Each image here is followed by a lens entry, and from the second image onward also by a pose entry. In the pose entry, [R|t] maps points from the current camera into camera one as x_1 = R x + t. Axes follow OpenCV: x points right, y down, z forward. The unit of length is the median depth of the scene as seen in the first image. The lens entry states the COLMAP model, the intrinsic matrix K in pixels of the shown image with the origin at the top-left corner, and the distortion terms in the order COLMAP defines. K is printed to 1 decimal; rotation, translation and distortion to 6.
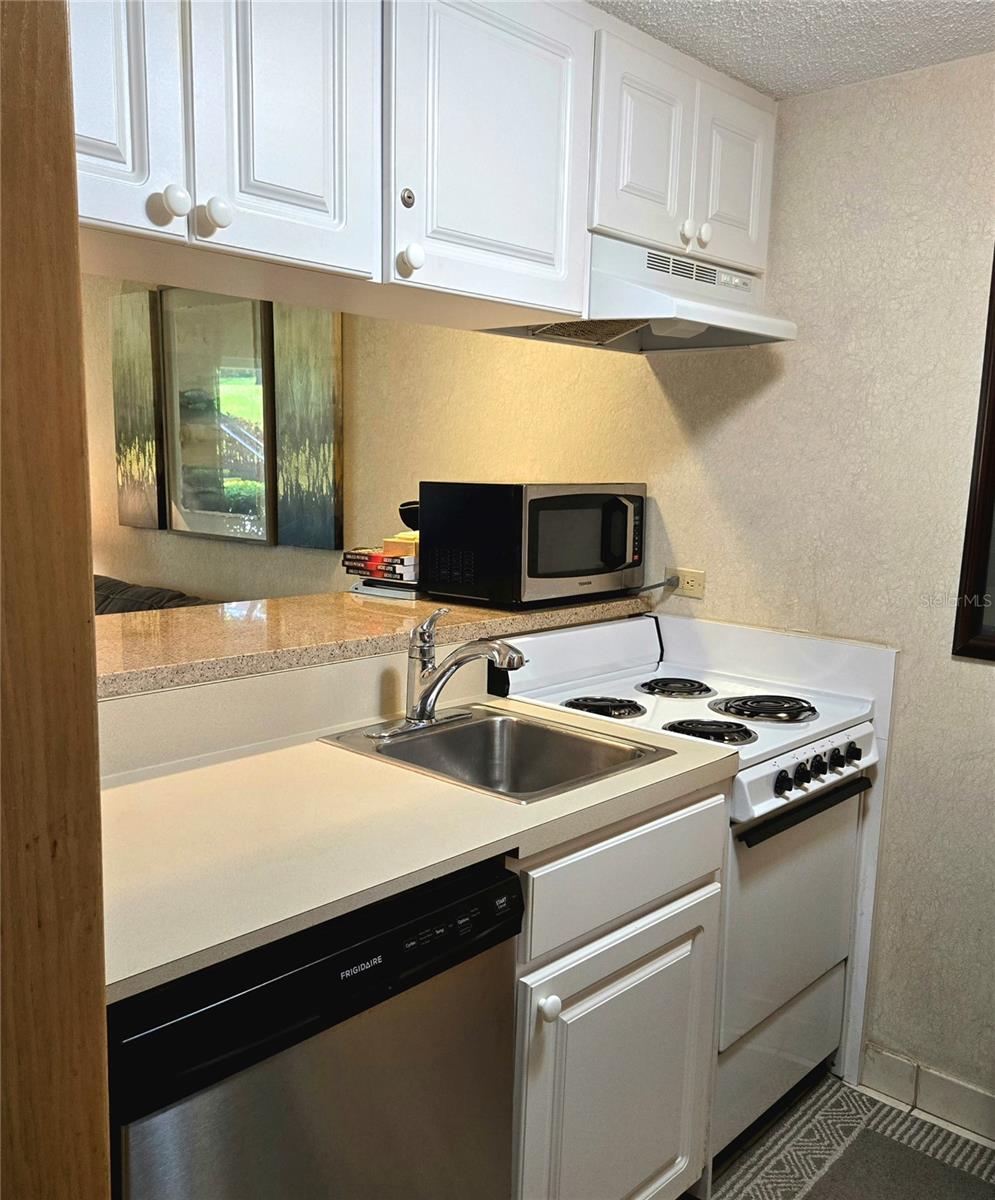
lens RADIAL K [[1089.3, 0, 497.8], [0, 1089.3, 603.1], [0, 0, 1]] dist [0.059827, -0.007422]
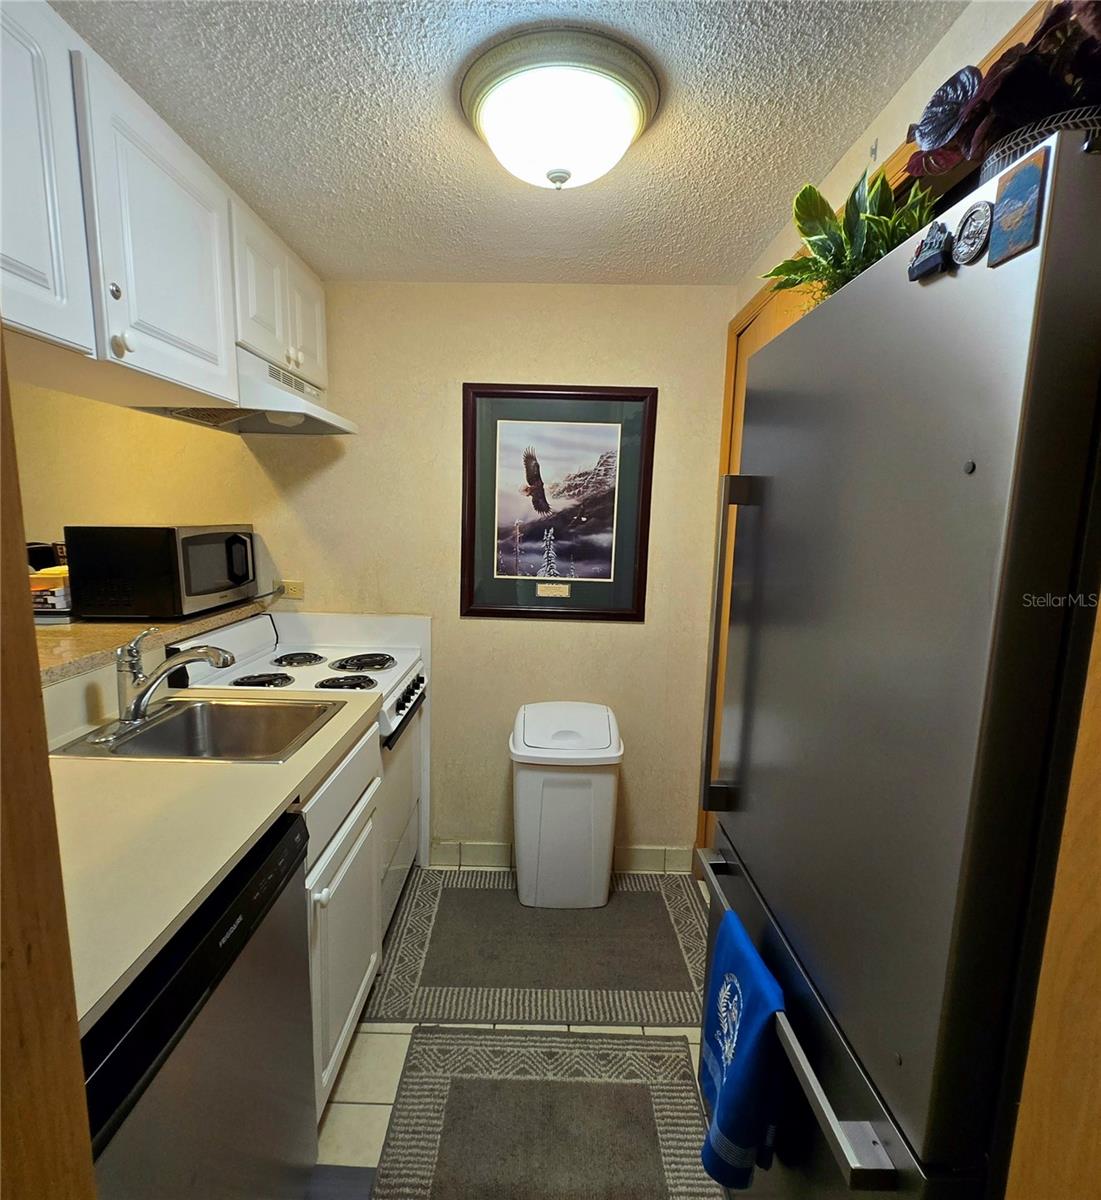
lens RADIAL K [[627.1, 0, 546.4], [0, 627.1, 601.9], [0, 0, 1]] dist [0.019481, -0.003027]
pose [[0.749442, -0.103694, 0.653899, -0.156946], [0.089791, 0.994453, 0.054788, -0.020708], [-0.655953, 0.017654, 0.754595, 0.129943]]
